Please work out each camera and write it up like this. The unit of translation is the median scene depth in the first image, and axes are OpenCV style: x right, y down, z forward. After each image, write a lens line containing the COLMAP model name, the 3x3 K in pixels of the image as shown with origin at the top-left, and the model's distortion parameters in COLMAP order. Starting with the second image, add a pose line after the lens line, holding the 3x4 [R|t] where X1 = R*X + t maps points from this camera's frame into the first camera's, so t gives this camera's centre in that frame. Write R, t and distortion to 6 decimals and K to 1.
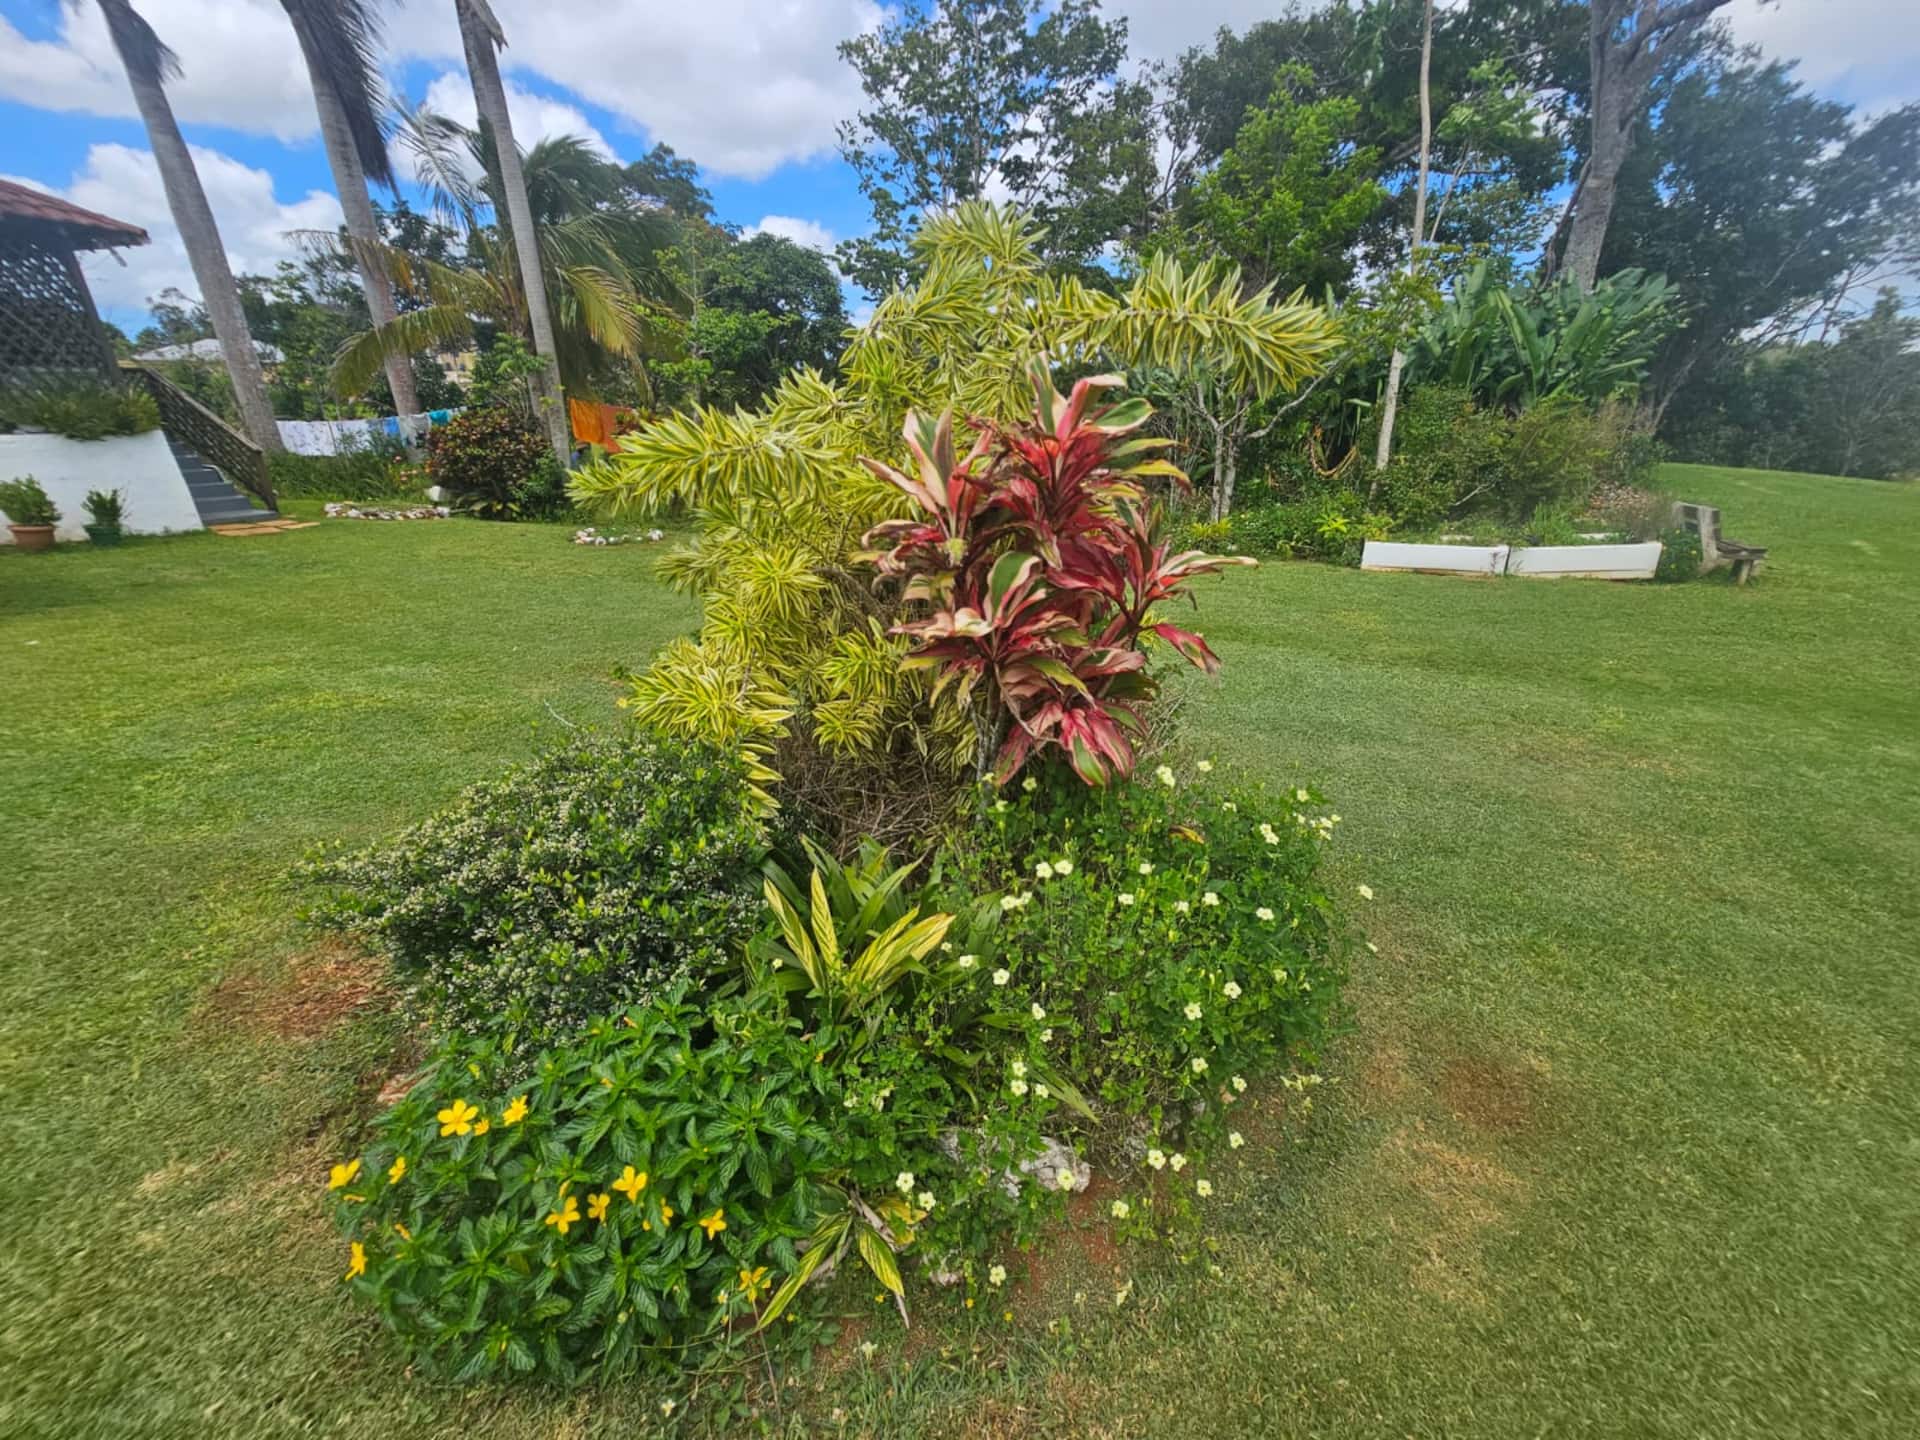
lens RADIAL K [[771.8, 0, 956.3], [0, 771.8, 713.5], [0, 0, 1]] dist [-0.000048, -0.000092]
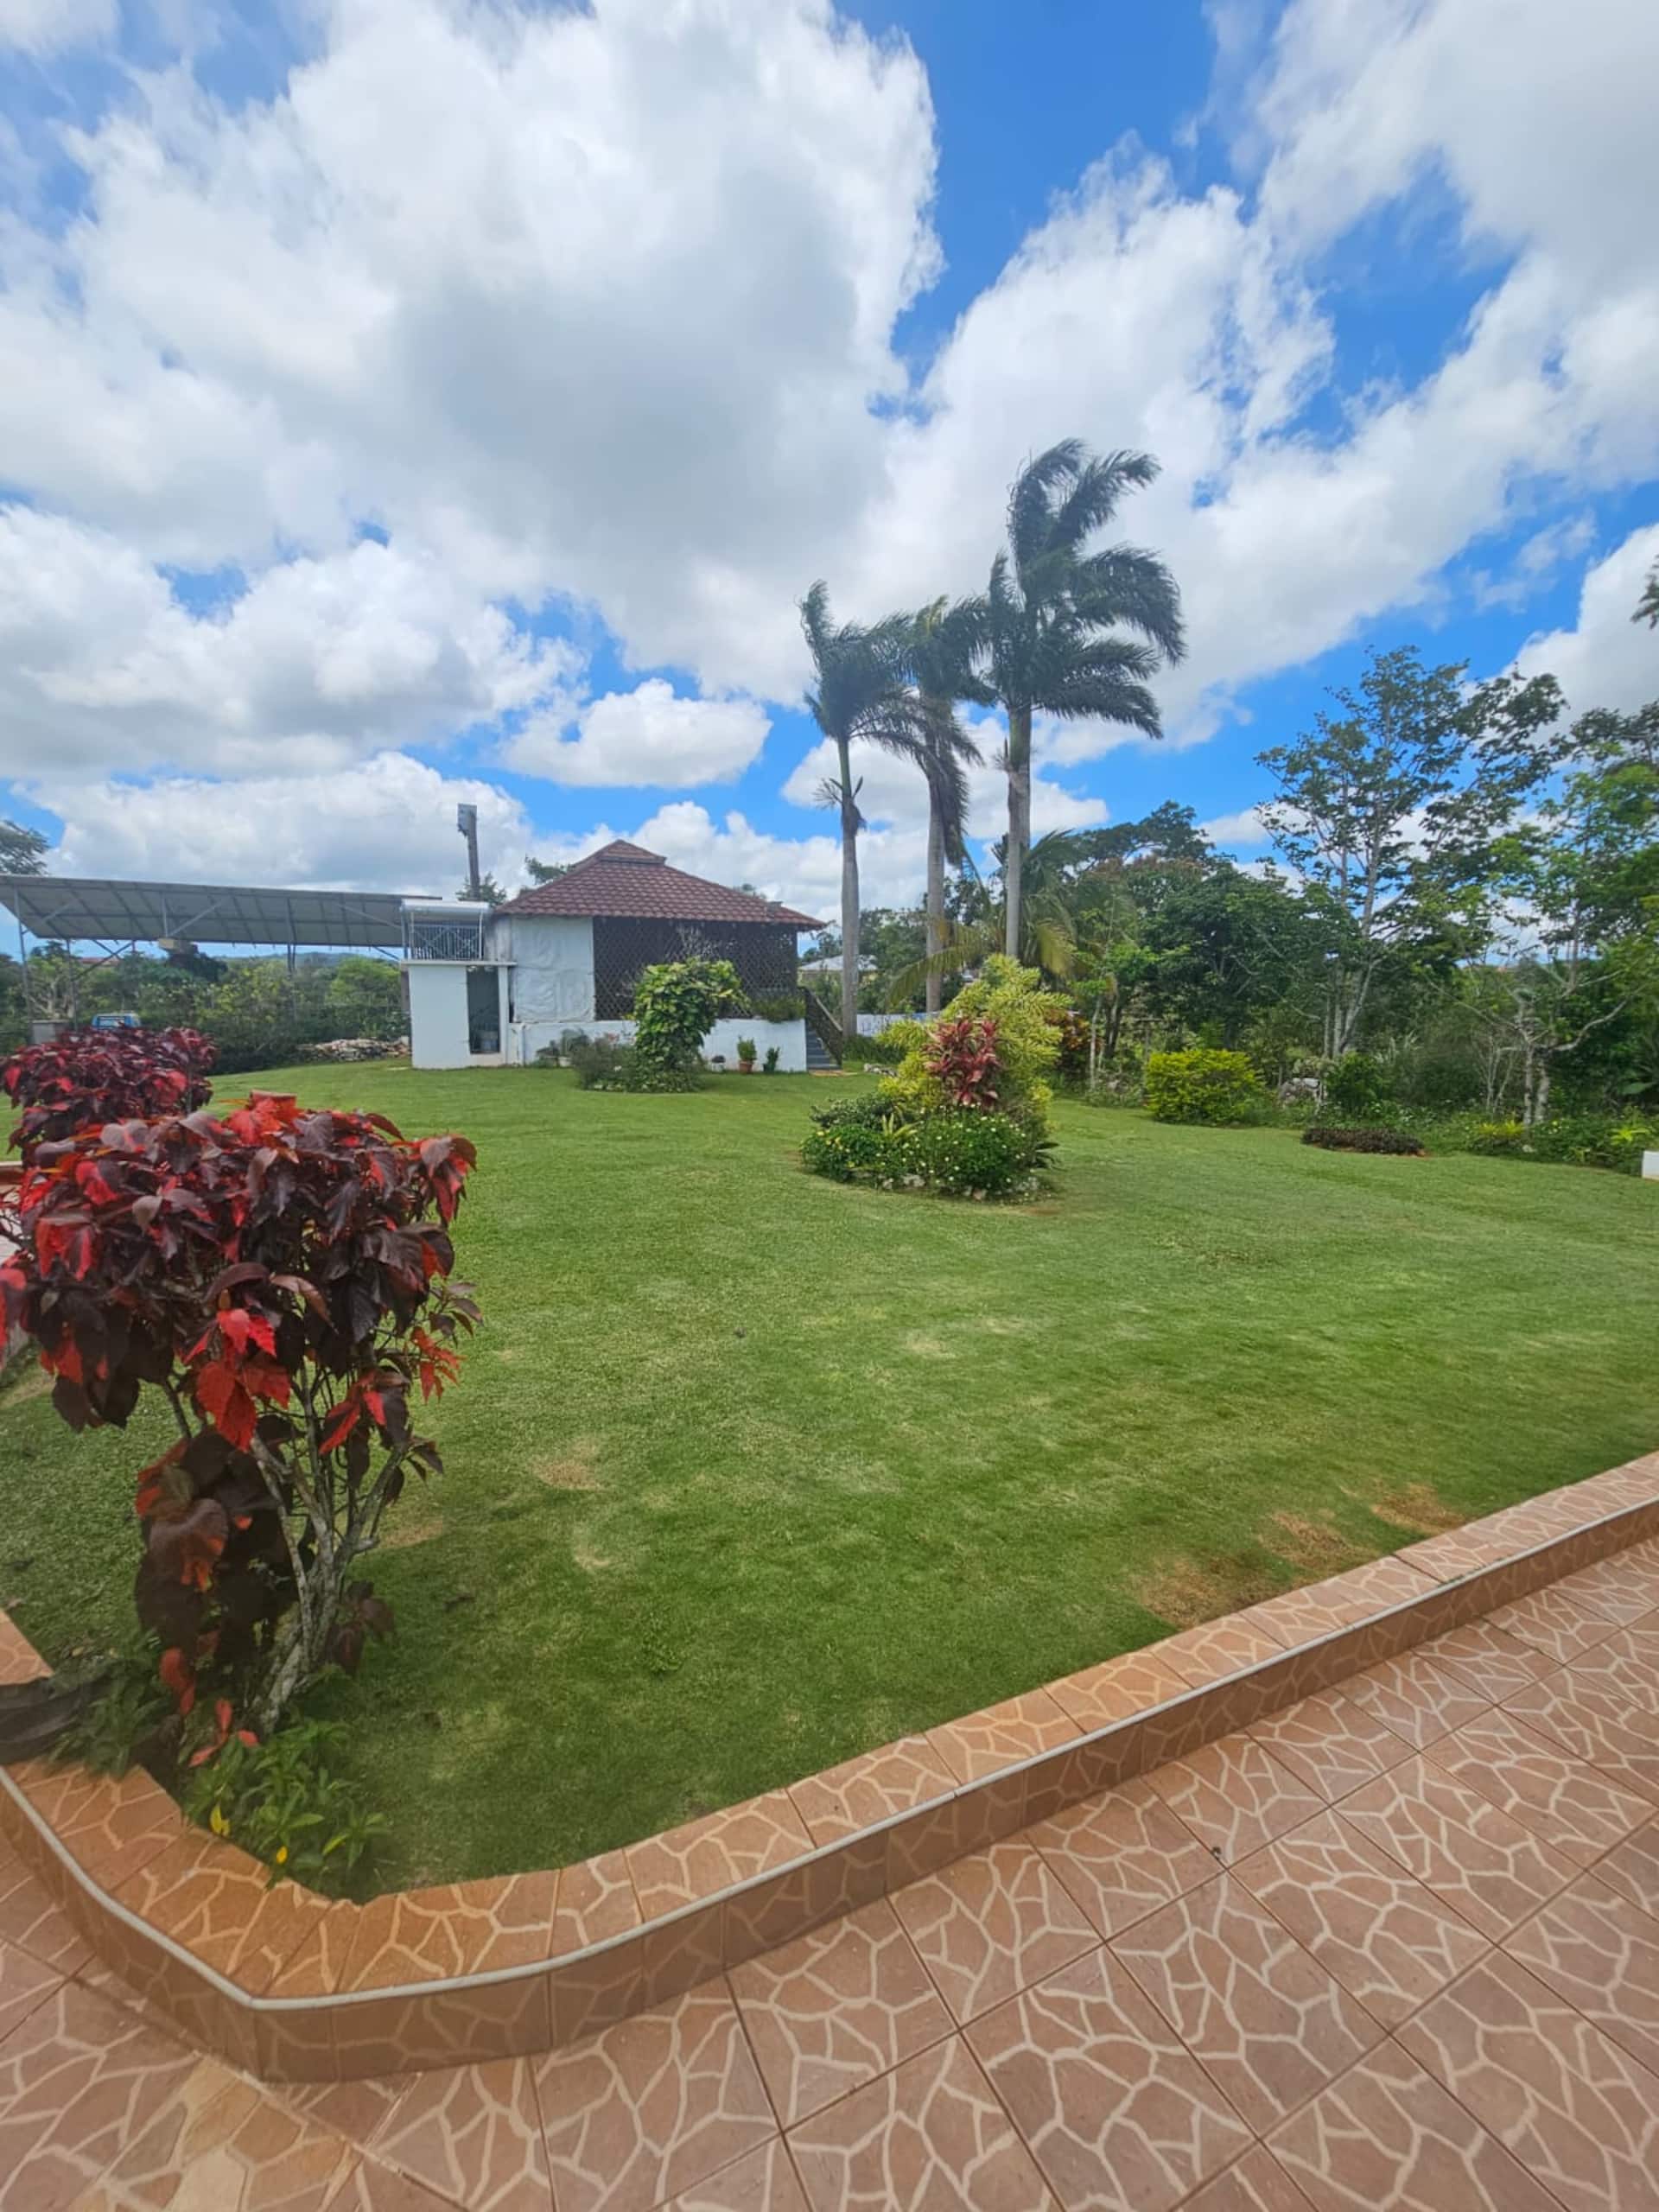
lens RADIAL K [[889.2, 0, 835.2], [0, 889.2, 1097.5], [0, 0, 1]] dist [-0.000048, -0.000092]
pose [[0.746542, 0.081117, -0.660375, 0.432871], [-0.257143, 0.950593, -0.173930, 0.157083], [0.613639, 0.299656, 0.730516, -0.438922]]
